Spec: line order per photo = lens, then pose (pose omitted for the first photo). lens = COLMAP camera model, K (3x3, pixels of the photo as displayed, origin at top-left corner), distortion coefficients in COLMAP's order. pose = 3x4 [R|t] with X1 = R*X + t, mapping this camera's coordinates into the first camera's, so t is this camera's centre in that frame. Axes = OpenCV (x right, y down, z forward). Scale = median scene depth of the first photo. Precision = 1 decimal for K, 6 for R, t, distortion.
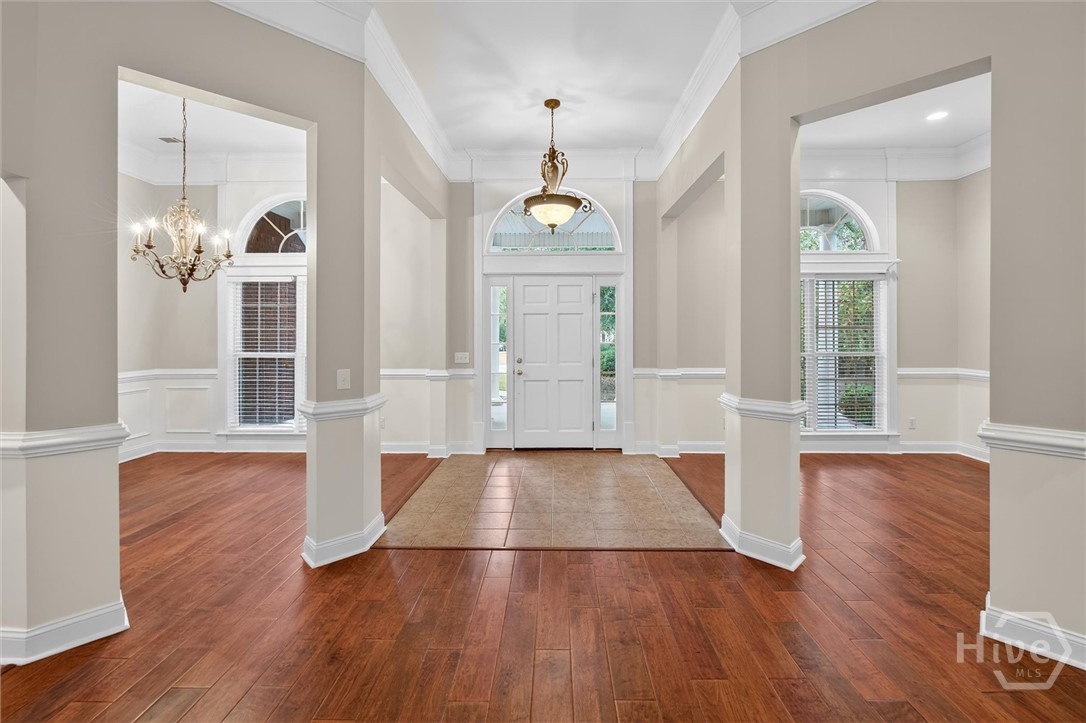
lens RADIAL K [[471.4, 0, 545.5], [0, 471.4, 333.3], [0, 0, 1]] dist [-0.008505, 0.000532]
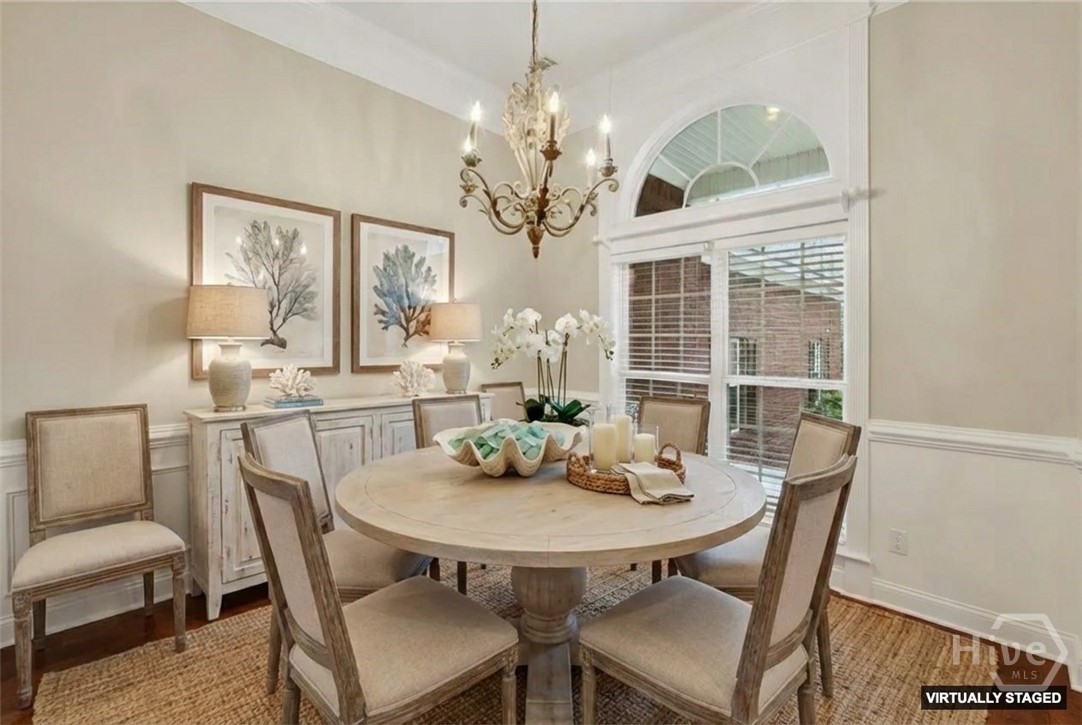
lens RADIAL K [[469.7, 0, 543.4], [0, 469.7, 334.4], [0, 0, 1]] dist [-0.008505, 0.000532]
pose [[0.734359, -0.008896, -0.678703, -0.306785], [-0.003416, 0.999853, -0.016802, 0.001805], [0.678753, 0.014657, 0.734221, 0.462726]]
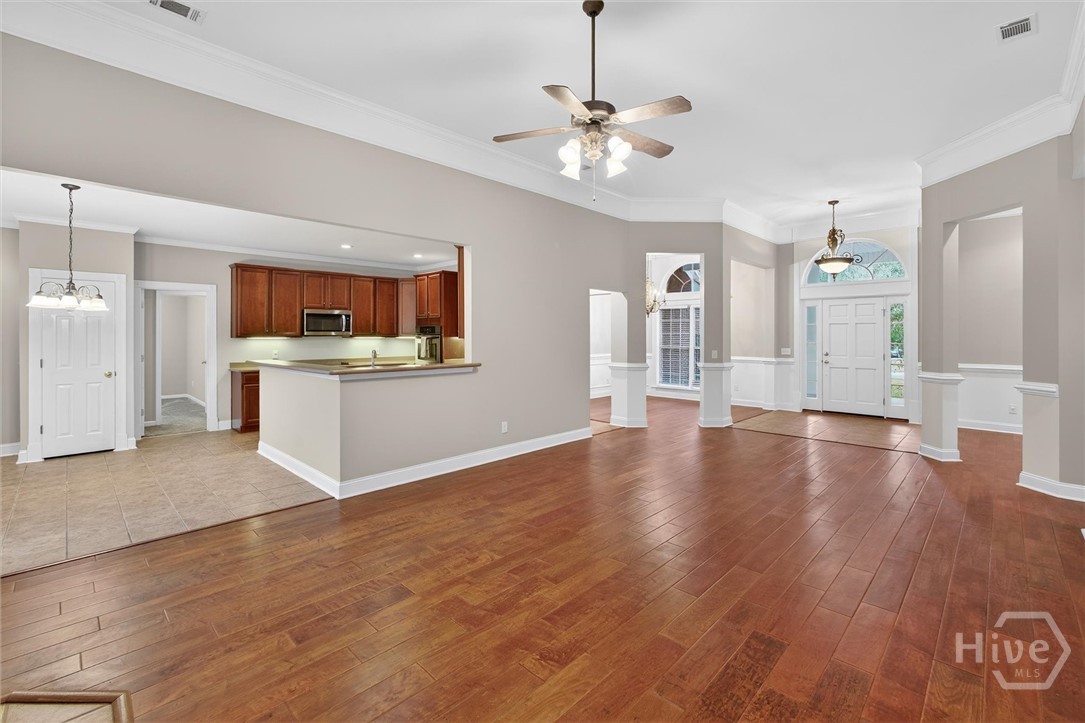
lens RADIAL K [[471.0, 0, 544.9], [0, 471.0, 333.3], [0, 0, 1]] dist [-0.008505, 0.000532]
pose [[0.729695, -0.001005, -0.683772, 0.329461], [-0.002985, 0.999985, -0.004655, -0.000288], [0.683766, 0.005437, 0.729681, -0.763543]]
